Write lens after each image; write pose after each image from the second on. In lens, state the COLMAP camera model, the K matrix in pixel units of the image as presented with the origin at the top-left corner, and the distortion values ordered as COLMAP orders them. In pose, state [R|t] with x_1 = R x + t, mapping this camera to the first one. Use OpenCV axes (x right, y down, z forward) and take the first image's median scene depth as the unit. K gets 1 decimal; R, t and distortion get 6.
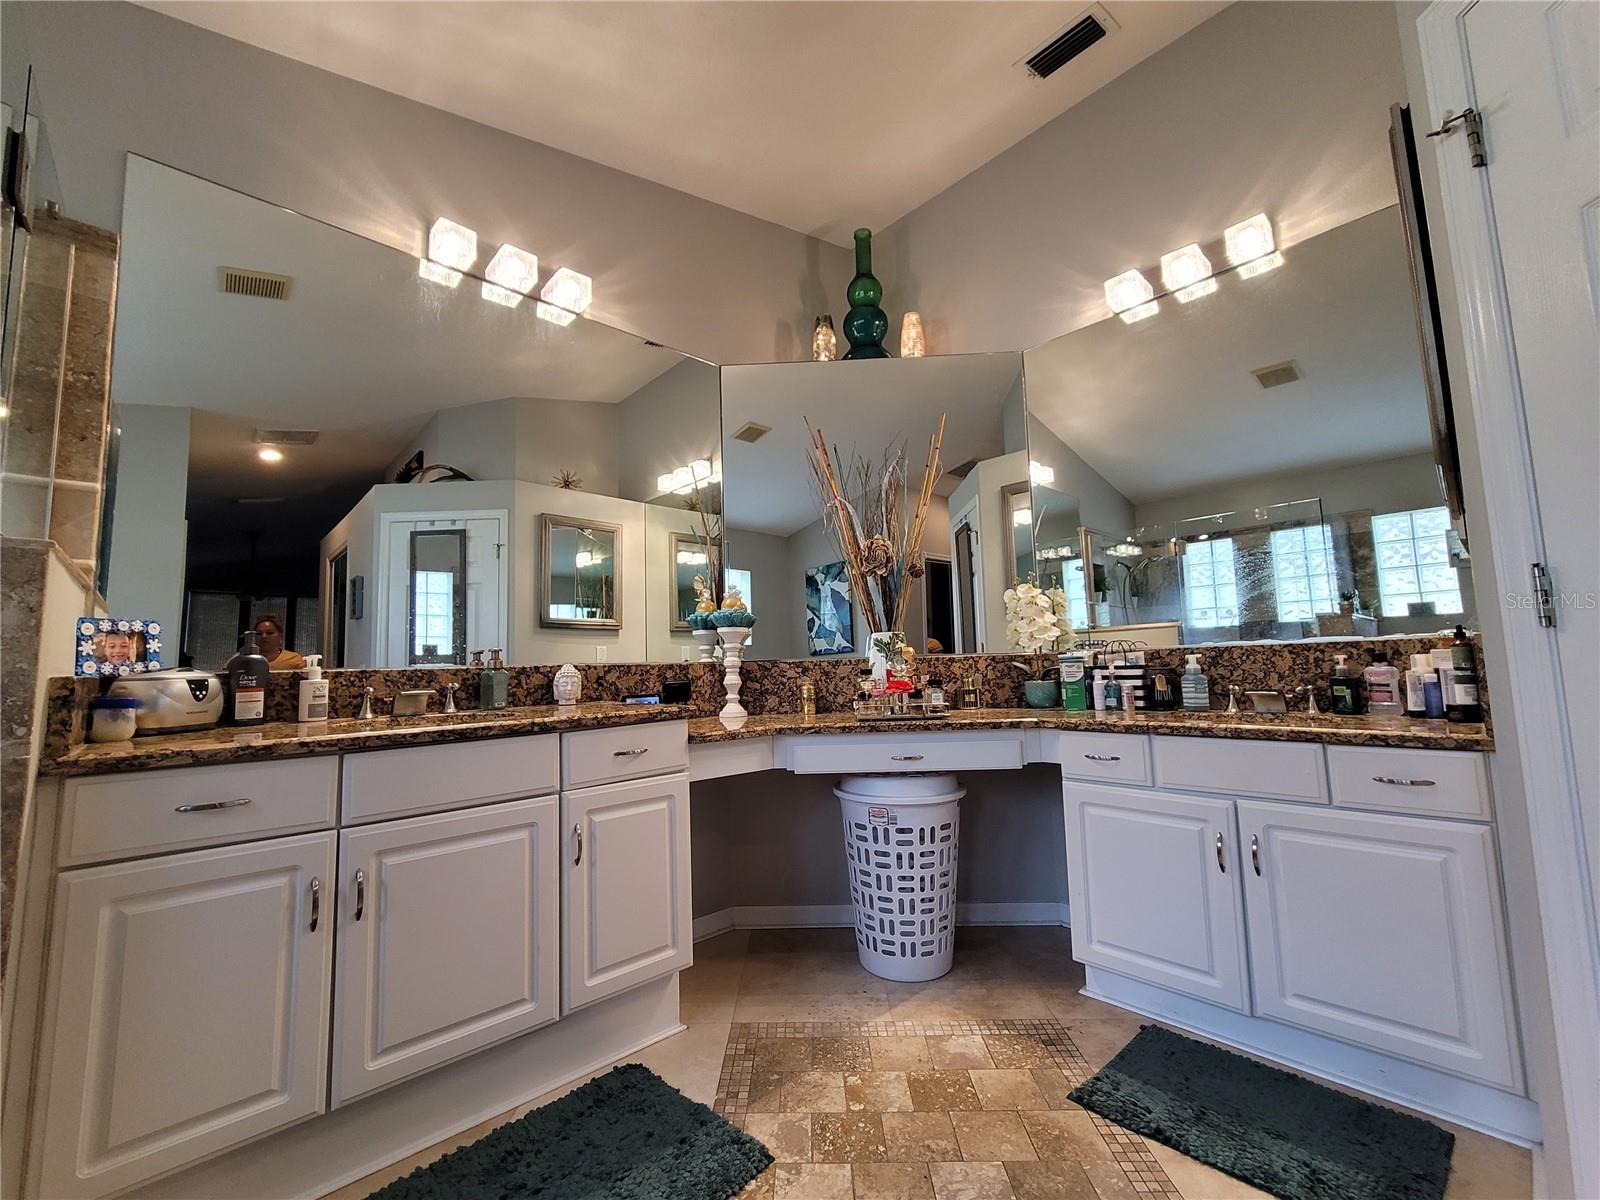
lens RADIAL K [[656.2, 0, 791.1], [0, 656.2, 600.9], [0, 0, 1]] dist [0.003935, -0.002481]
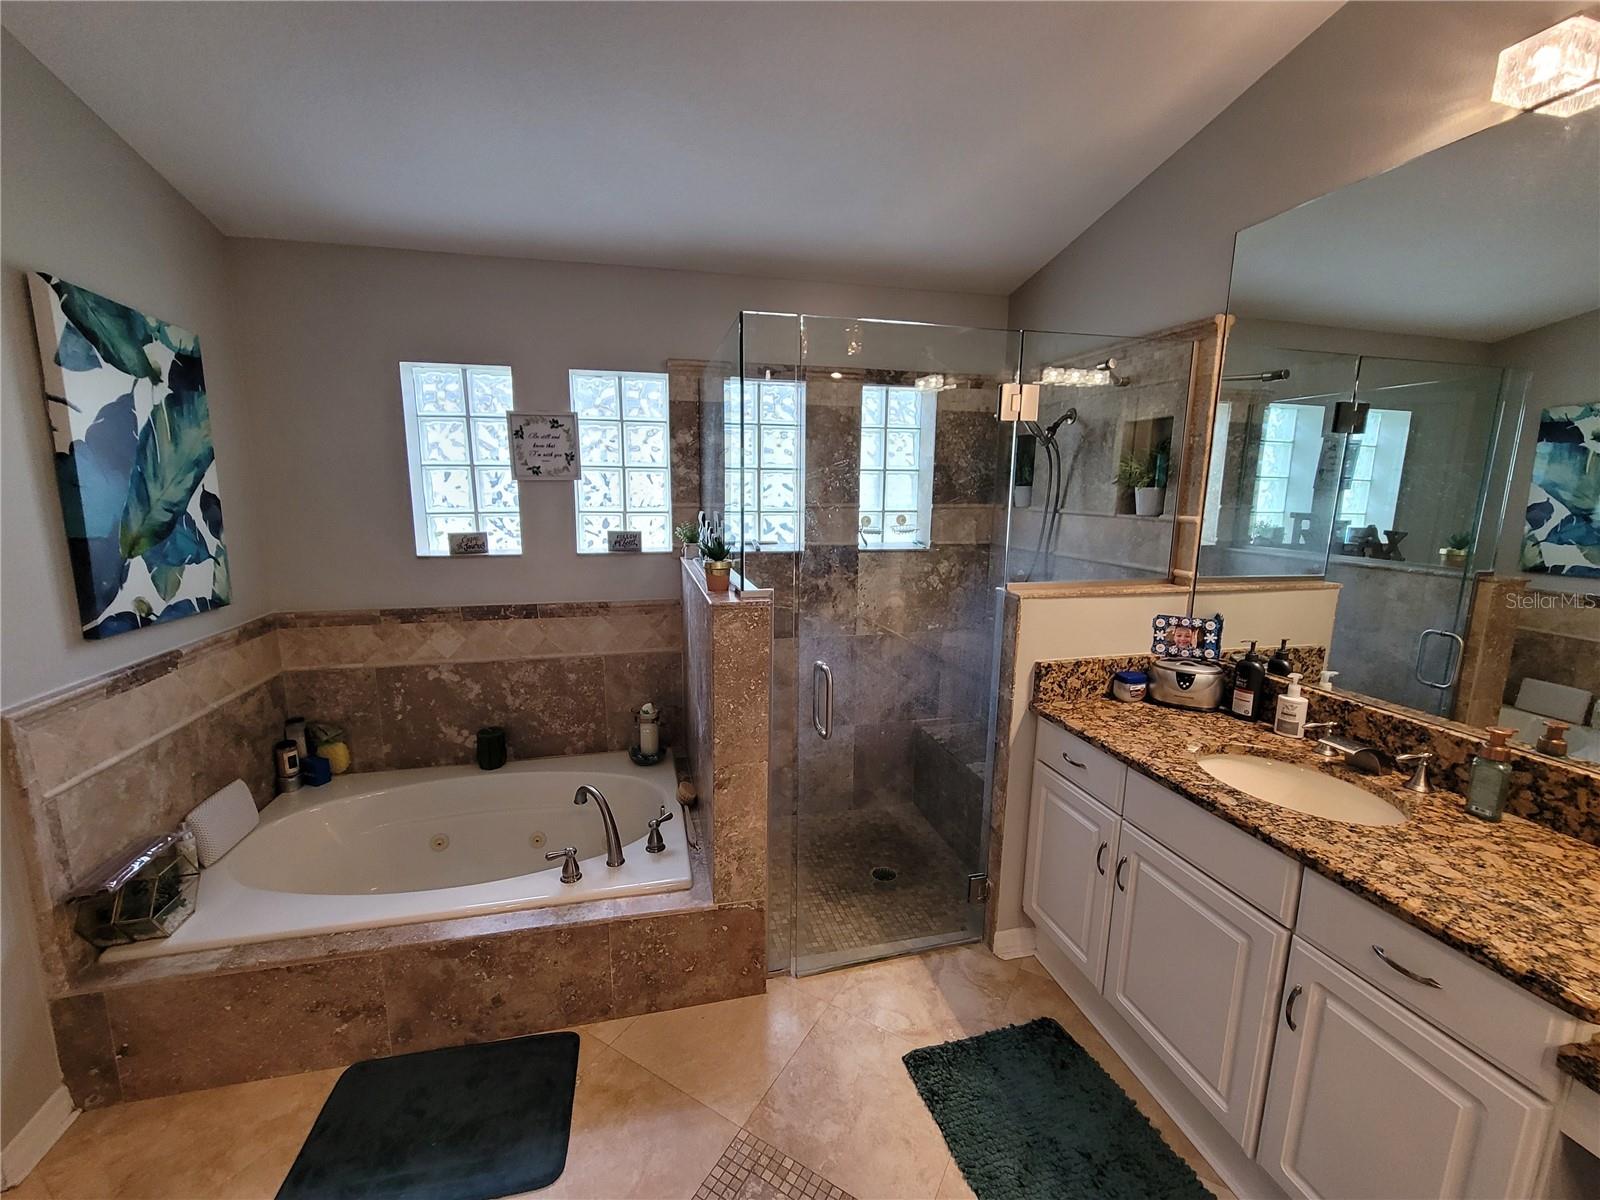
lens RADIAL K [[656.2, 0, 782.6], [0, 656.2, 600.9], [0, 0, 1]] dist [0.003935, -0.002481]
pose [[-0.497753, 0.176631, -0.849143, 0.460802], [0.094978, 0.984256, 0.149062, -0.228829], [0.862103, -0.006454, -0.506693, 0.741945]]
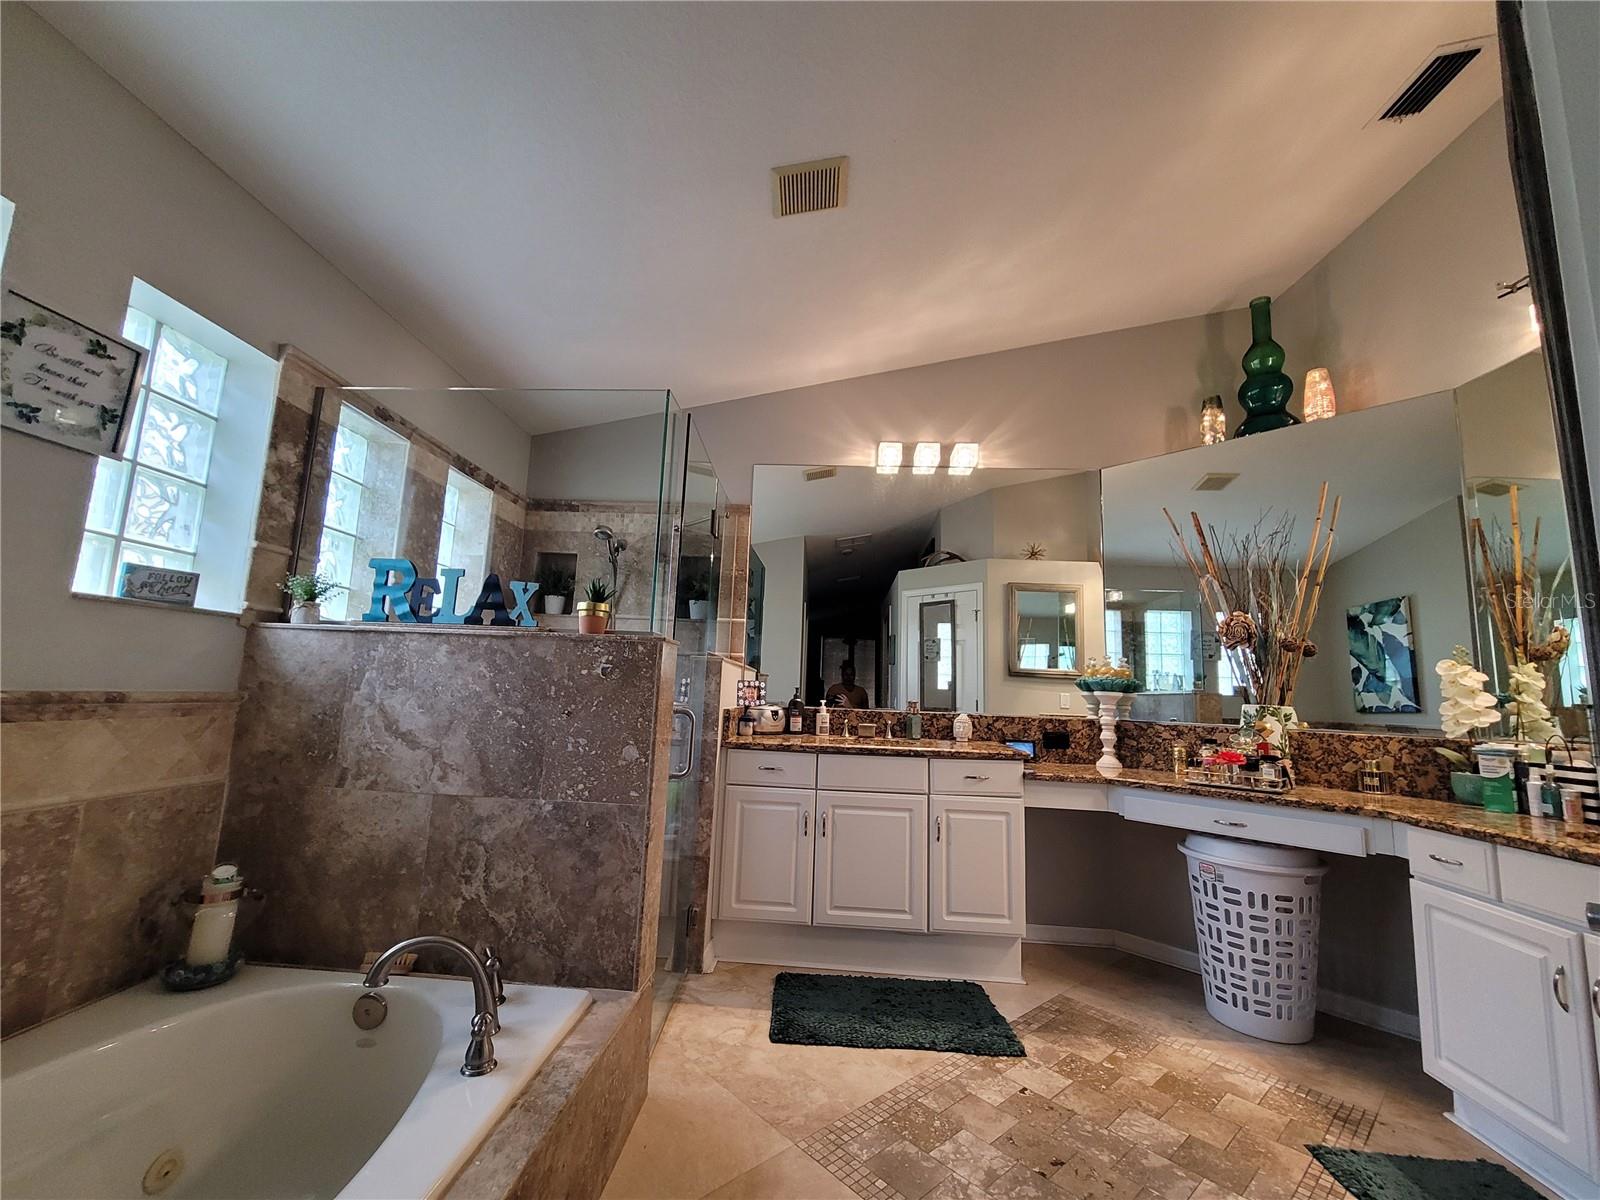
lens RADIAL K [[656.2, 0, 792.5], [0, 656.2, 601.4], [0, 0, 1]] dist [0.003935, -0.002481]
pose [[0.689990, -0.045657, -0.722378, 0.529934], [0.014108, 0.998667, -0.049645, -0.097858], [0.723682, 0.024063, 0.689714, -0.334379]]
